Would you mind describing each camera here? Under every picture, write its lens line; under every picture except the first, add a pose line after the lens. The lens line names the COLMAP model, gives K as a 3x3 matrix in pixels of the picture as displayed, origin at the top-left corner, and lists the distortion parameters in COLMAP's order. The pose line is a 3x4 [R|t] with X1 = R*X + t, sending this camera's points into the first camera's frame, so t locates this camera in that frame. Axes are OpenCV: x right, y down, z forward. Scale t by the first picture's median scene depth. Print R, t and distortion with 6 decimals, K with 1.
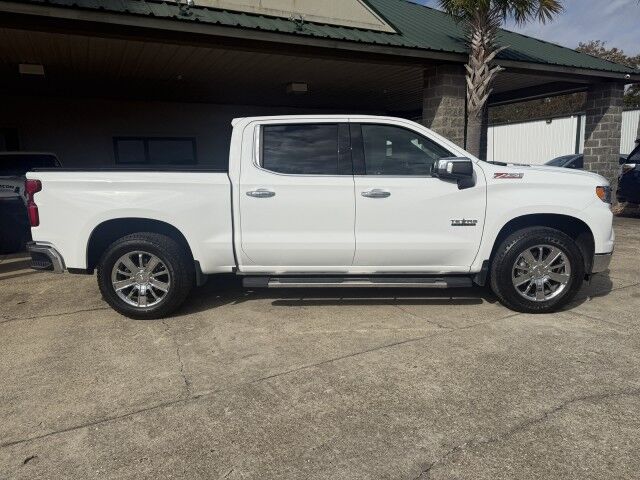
lens RADIAL K [[440.1, 0, 320.0], [0, 440.1, 240.0], [0, 0, 1]] dist [0.070237, -0.117822]
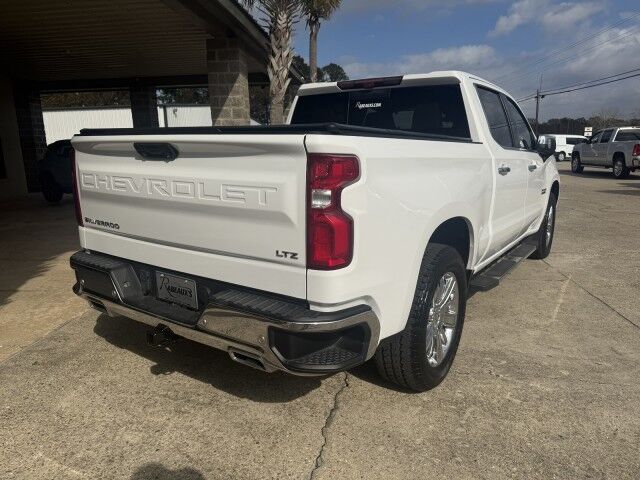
lens RADIAL K [[451.1, 0, 315.0], [0, 451.1, 238.7], [0, 0, 1]] dist [0.037149, -0.048050]
pose [[0.573199, -0.146512, 0.806212, -1.005970], [0.135008, 0.987325, 0.083437, -0.096705], [-0.808218, 0.061019, 0.585714, 0.788513]]
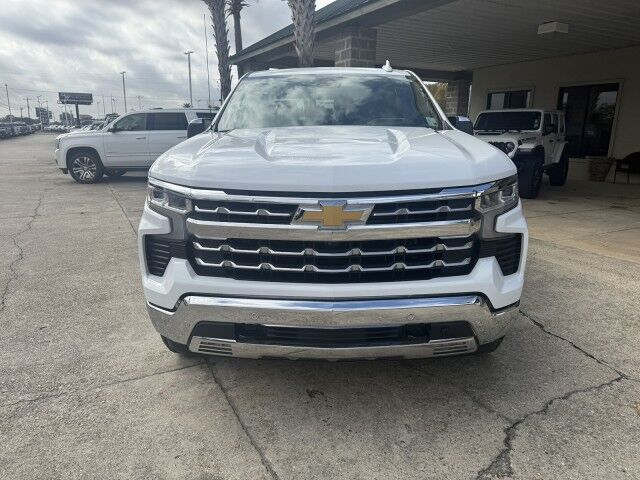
lens RADIAL K [[448.2, 0, 372.3], [0, 448.2, 238.5], [0, 0, 1]] dist [0.025113, -0.002021]
pose [[-0.017348, 0.270665, -0.962517, 1.223555], [-0.173938, 0.947166, 0.269483, -0.248263], [0.984604, 0.172094, 0.030648, 1.243020]]
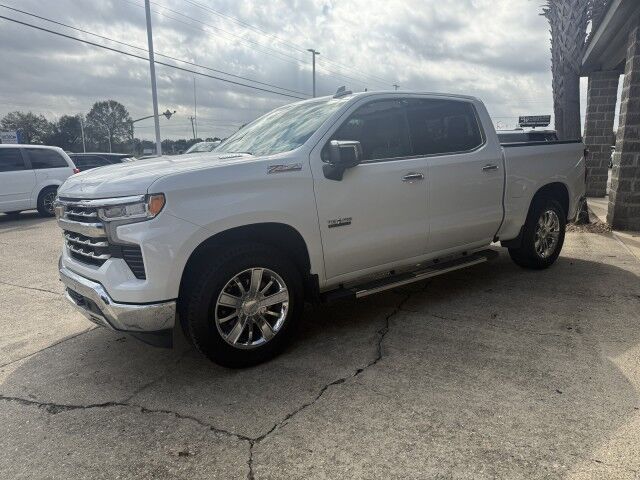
lens RADIAL K [[462.2, 0, 318.9], [0, 462.2, 244.5], [0, 0, 1]] dist [0.020260, -0.002143]
pose [[-0.813694, 0.159594, -0.558956, 0.843485], [-0.056663, 0.935217, 0.349511, -0.384015], [0.578526, 0.316067, -0.751937, 2.093702]]
